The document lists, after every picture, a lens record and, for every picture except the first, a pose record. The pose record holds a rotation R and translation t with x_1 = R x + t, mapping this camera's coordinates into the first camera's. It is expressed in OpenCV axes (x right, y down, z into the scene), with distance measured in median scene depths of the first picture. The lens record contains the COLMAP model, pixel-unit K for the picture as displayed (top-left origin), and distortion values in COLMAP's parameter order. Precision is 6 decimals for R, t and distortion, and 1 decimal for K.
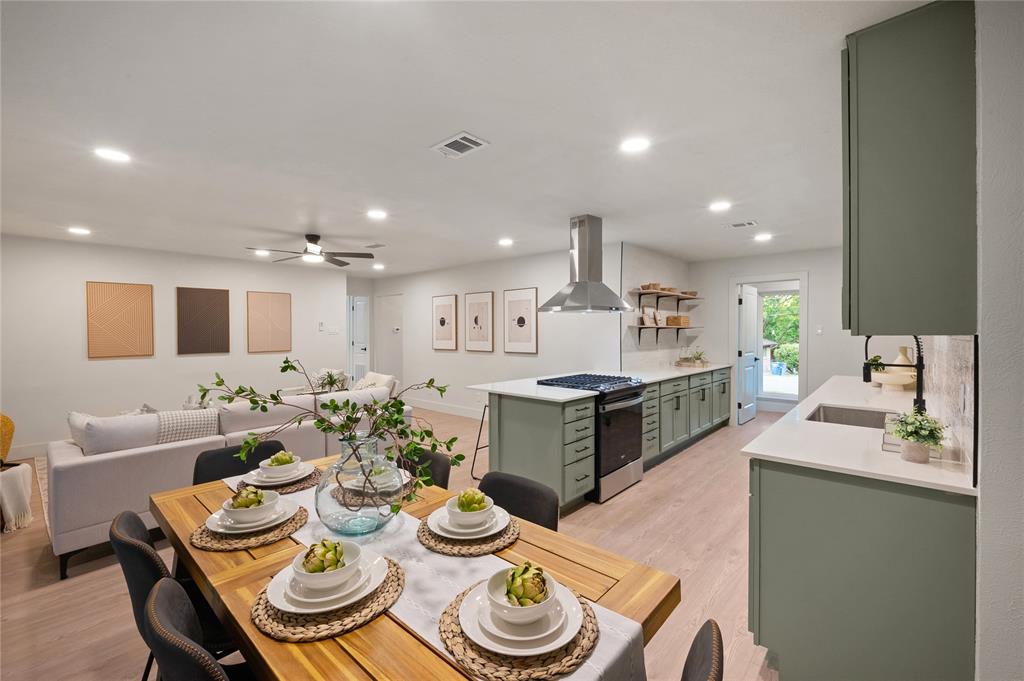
lens RADIAL K [[423.6, 0, 516.7], [0, 423.6, 336.1], [0, 0, 1]] dist [-0.000165, -0.000760]
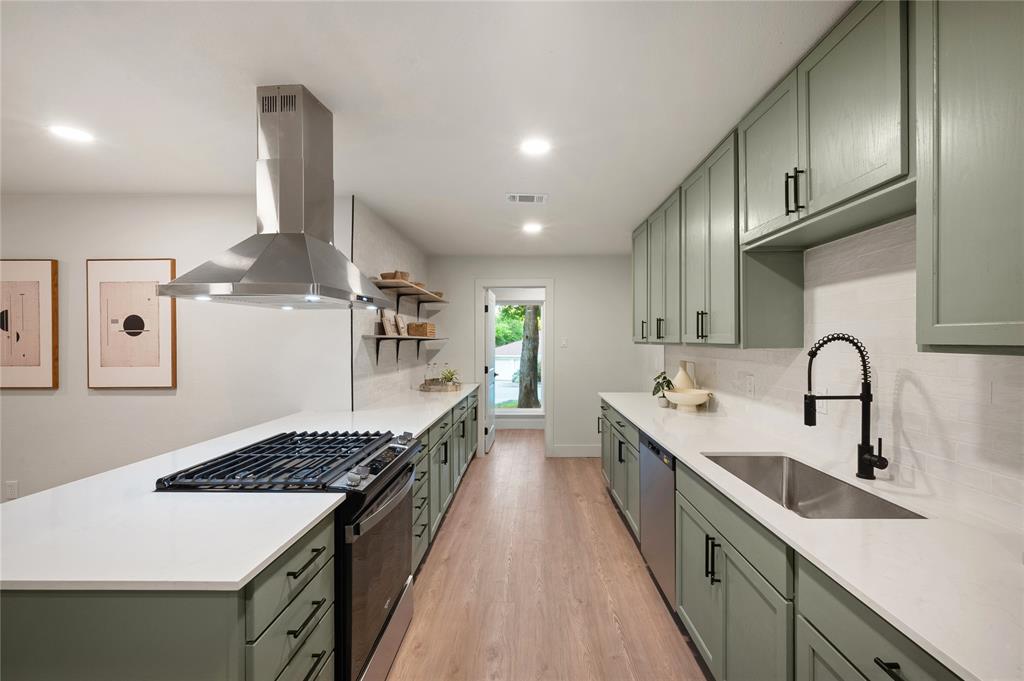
lens RADIAL K [[425.3, 0, 527.2], [0, 425.3, 343.4], [0, 0, 1]] dist [-0.001142, -0.000313]
pose [[0.755742, -0.001768, 0.654867, 0.037736], [0.007515, 0.999954, -0.005973, -0.007043], [-0.654826, 0.009435, 0.755721, 0.366207]]
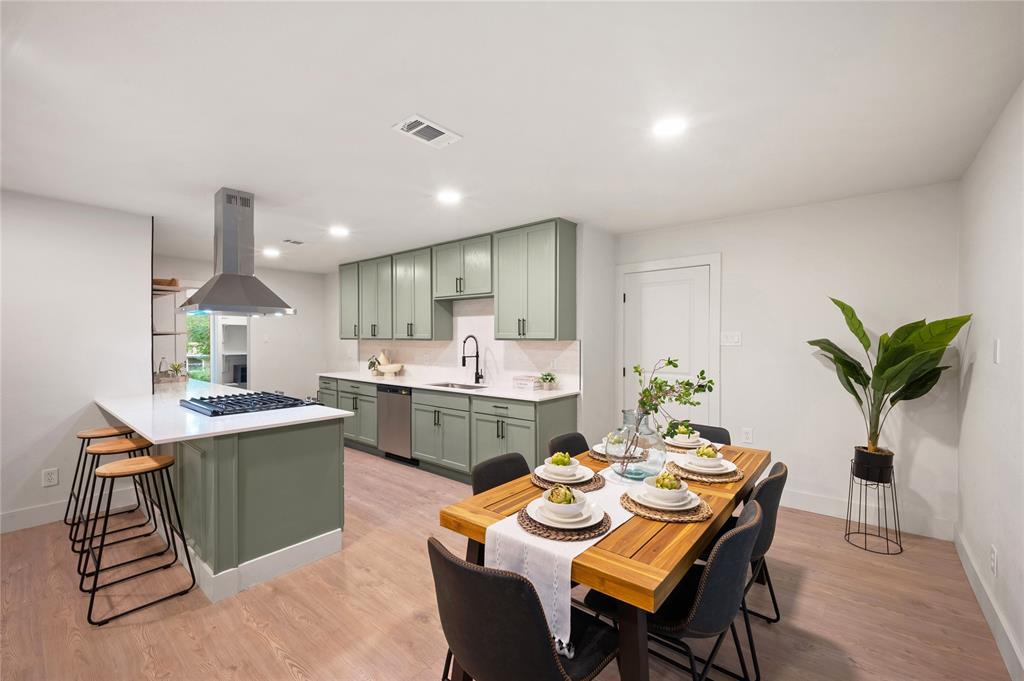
lens RADIAL K [[420.0, 0, 511.6], [0, 420.0, 343.1], [0, 0, 1]] dist [0.002161, -0.000190]
pose [[-0.027032, -0.005964, 0.999617, -0.471933], [0.010881, 0.999921, 0.006260, -0.001797], [-0.999575, 0.011046, -0.026965, 0.387647]]
